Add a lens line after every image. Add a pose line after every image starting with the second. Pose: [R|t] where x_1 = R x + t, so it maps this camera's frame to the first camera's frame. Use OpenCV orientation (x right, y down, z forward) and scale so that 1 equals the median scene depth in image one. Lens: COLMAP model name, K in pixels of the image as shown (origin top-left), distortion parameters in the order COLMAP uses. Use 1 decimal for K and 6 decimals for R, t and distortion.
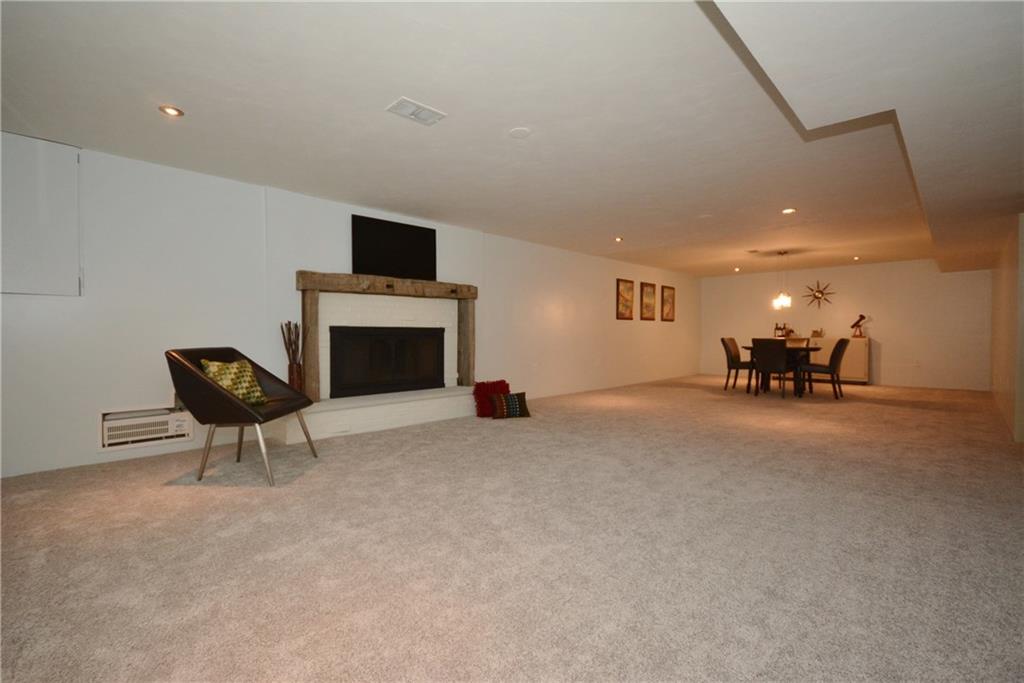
lens RADIAL K [[472.4, 0, 512.0], [0, 472.4, 341.5], [0, 0, 1]] dist [0.001167, 0.000161]
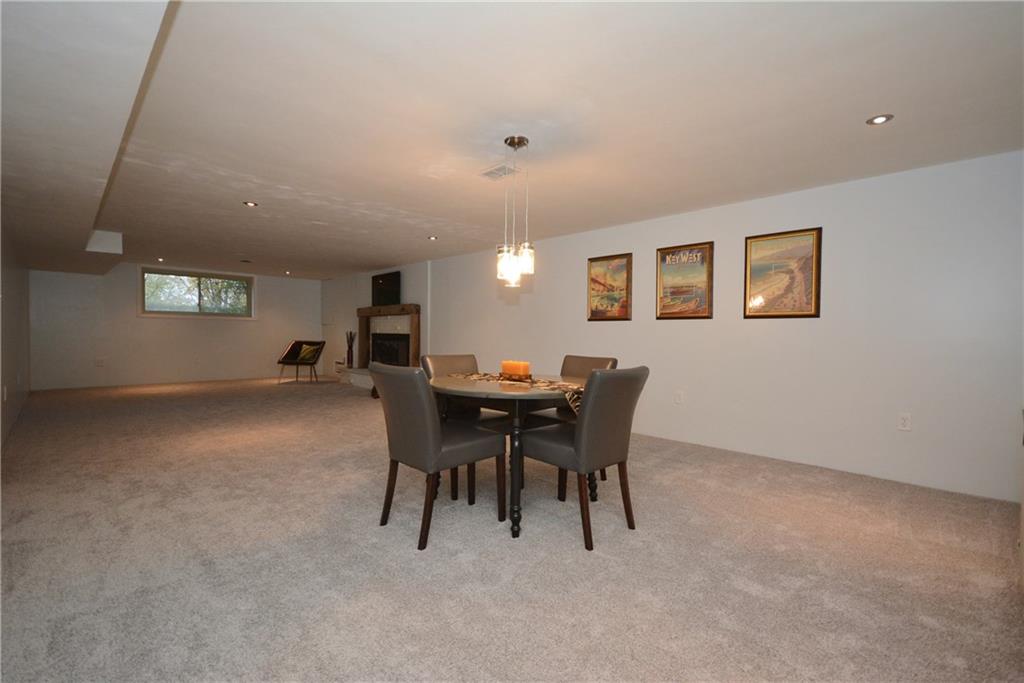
lens RADIAL K [[448.6, 0, 512.0], [0, 448.6, 341.5], [0, 0, 1]] dist [-0.001411, -0.009522]
pose [[-0.017953, 0.012582, -0.999760, 1.159249], [-0.031716, 0.999410, 0.013147, -0.031480], [0.999336, 0.031944, -0.017543, 1.242016]]
